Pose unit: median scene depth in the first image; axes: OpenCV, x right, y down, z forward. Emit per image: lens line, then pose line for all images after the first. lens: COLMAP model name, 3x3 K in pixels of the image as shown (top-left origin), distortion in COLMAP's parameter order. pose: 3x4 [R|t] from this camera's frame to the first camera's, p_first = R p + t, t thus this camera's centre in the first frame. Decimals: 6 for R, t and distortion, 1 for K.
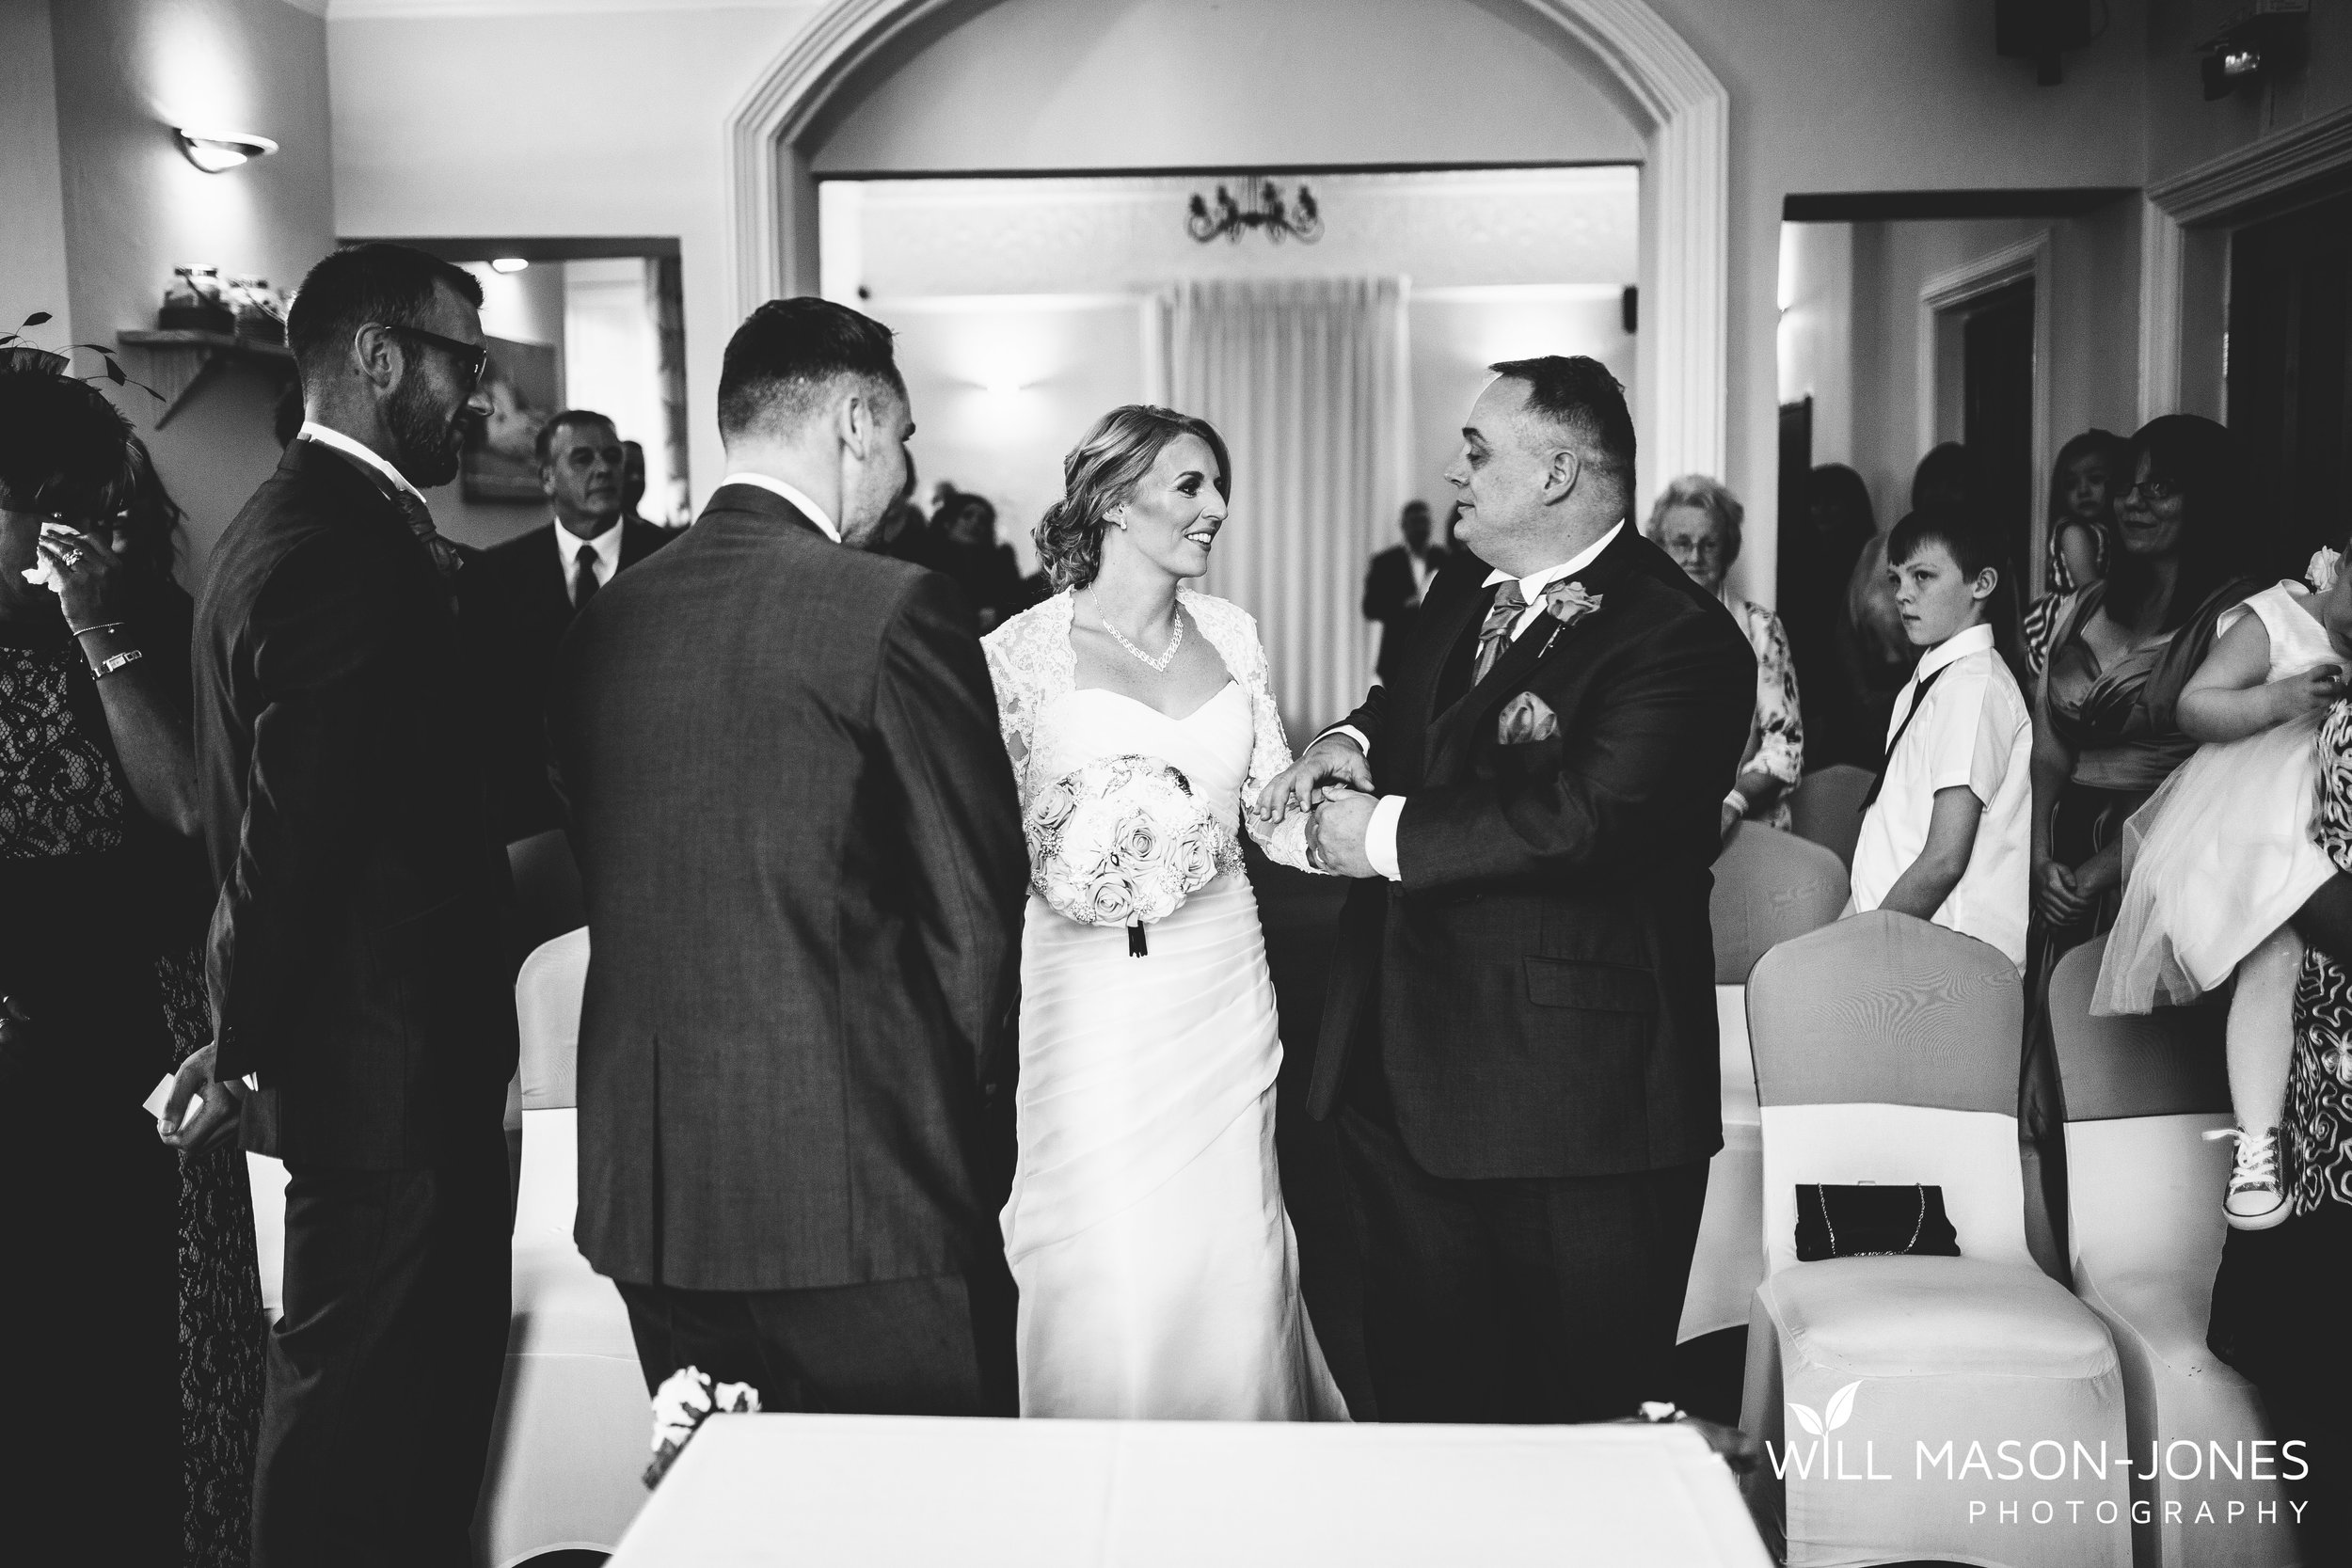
lens RADIAL K [[2255.9, 0, 1176.7], [0, 2255.9, 765.6], [0, 0, 1]] dist [-0.067467, 0.101974]
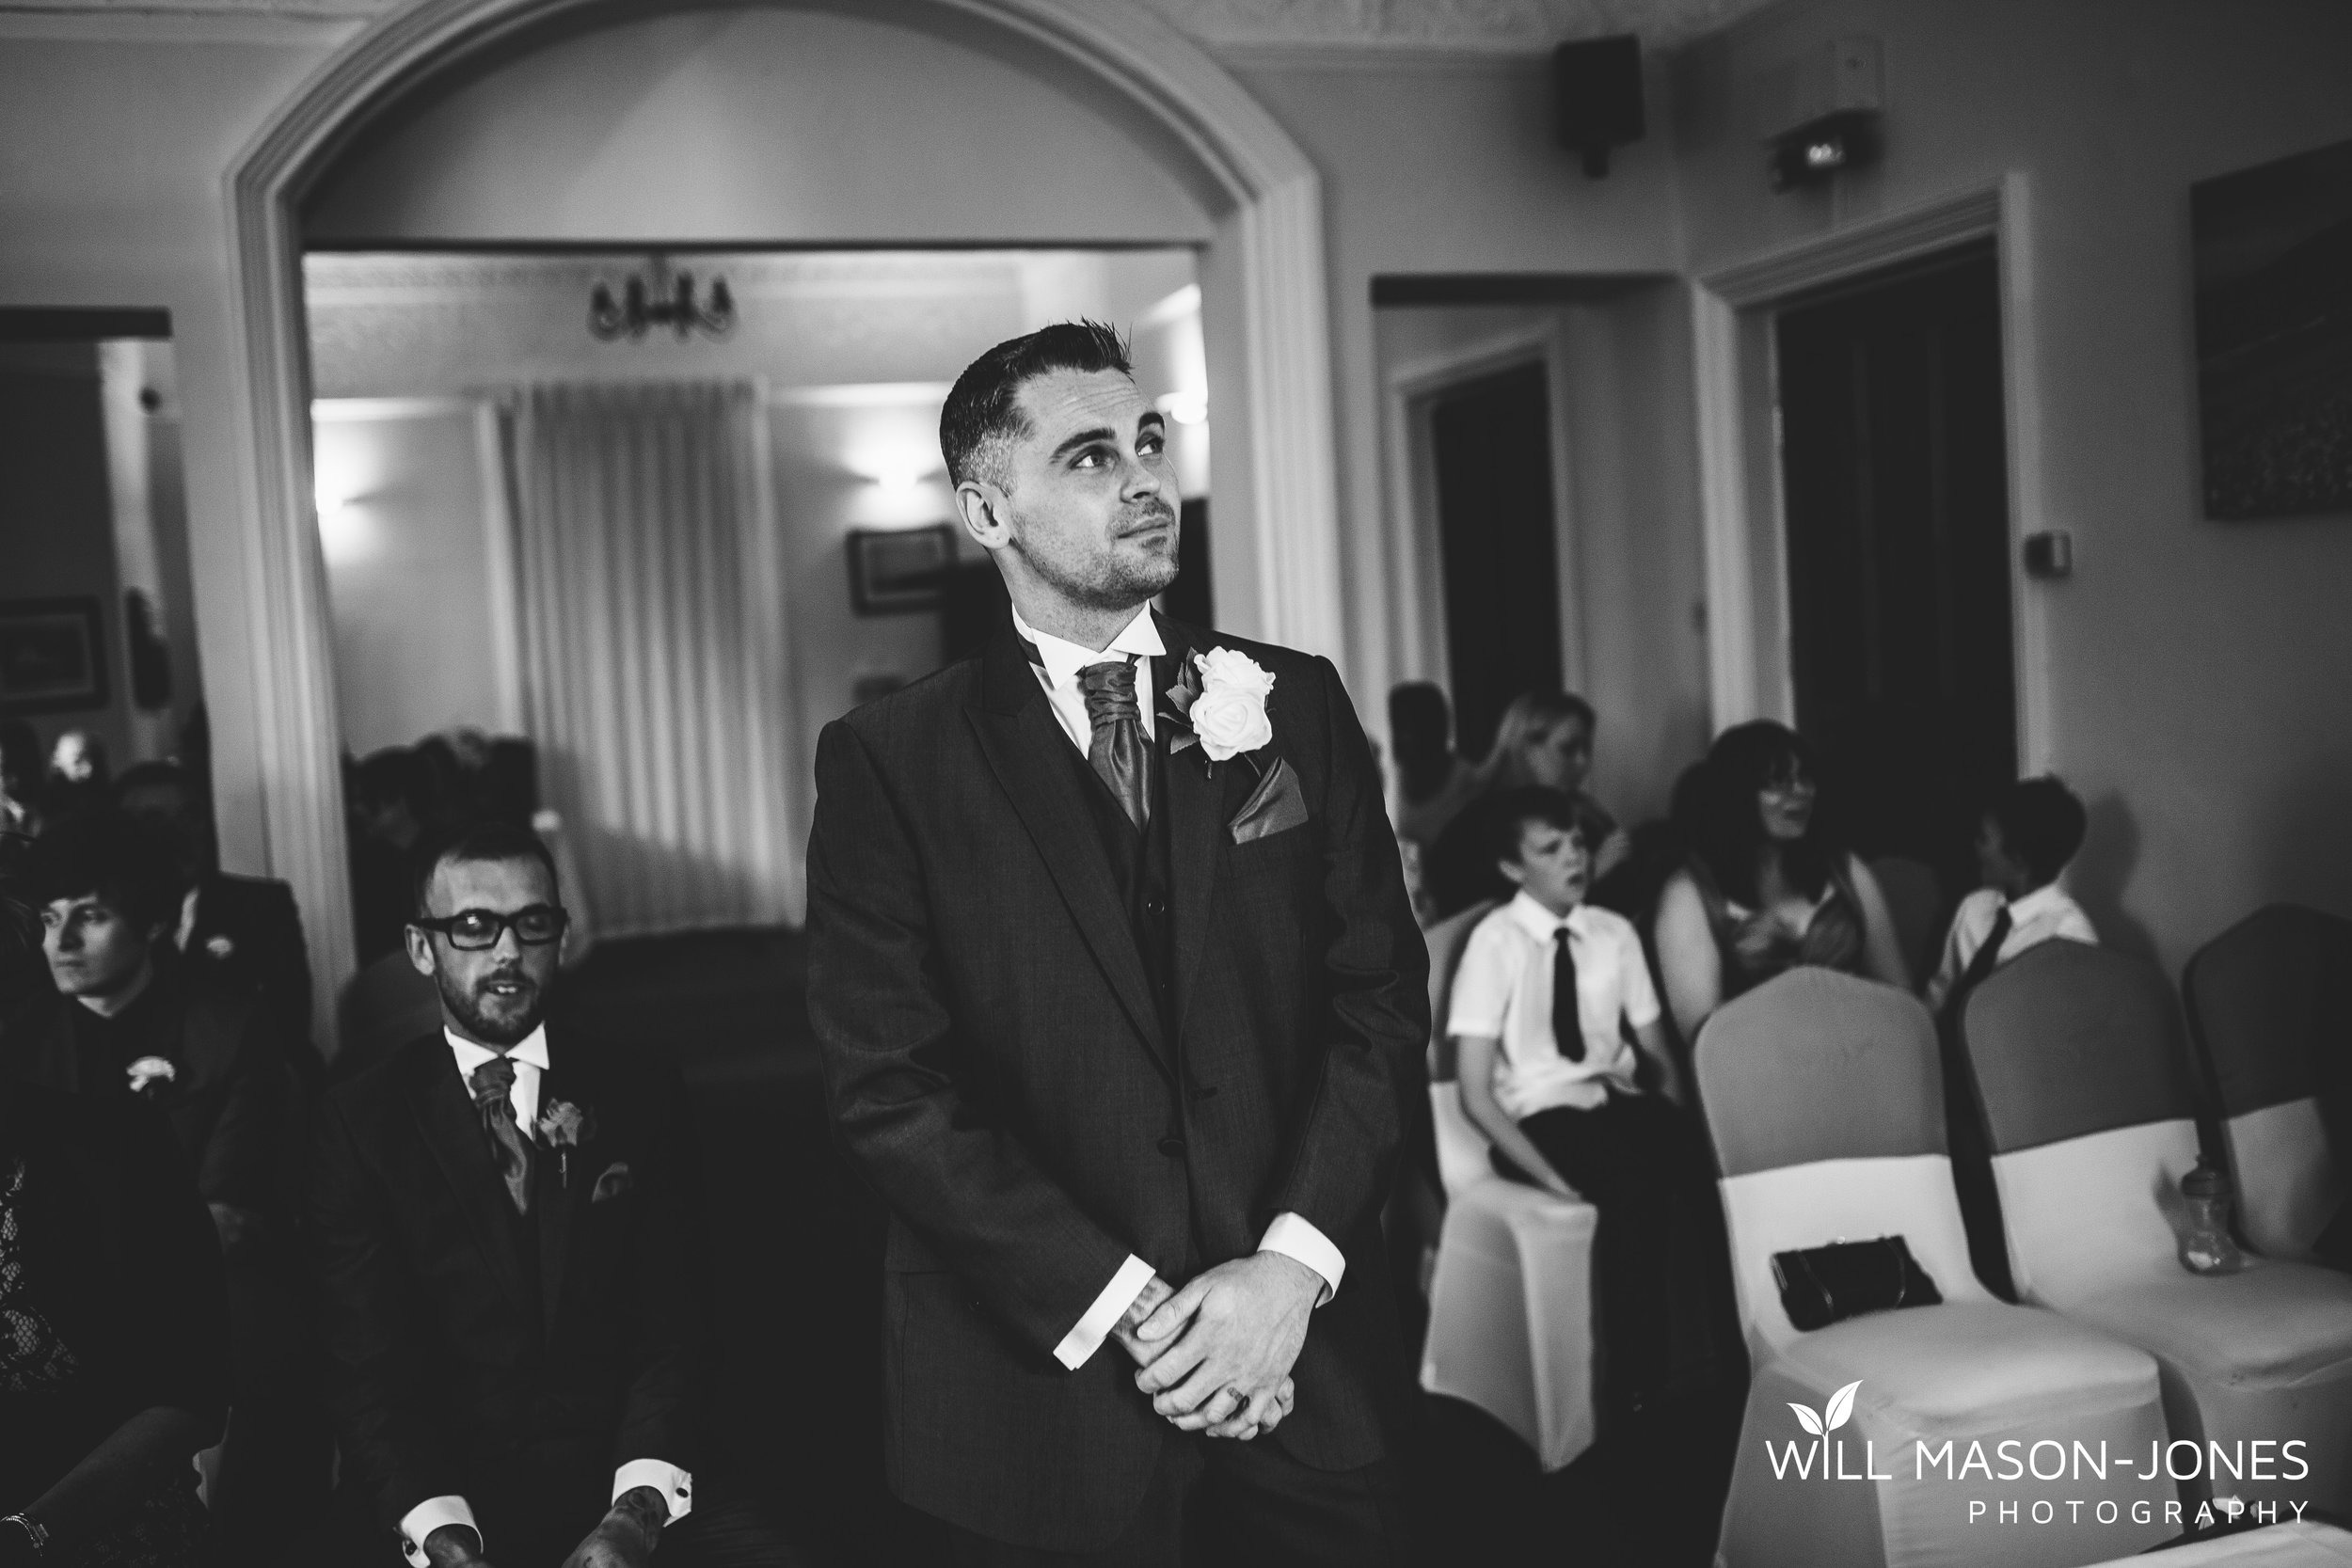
lens RADIAL K [[2255.9, 0, 1176.7], [0, 2255.9, 765.6], [0, 0, 1]] dist [-0.067467, 0.101974]
pose [[0.935264, -0.059867, 0.348851, -0.172141], [0.077533, 0.996307, -0.036886, -0.005145], [-0.345355, 0.061546, 0.936452, 0.095558]]
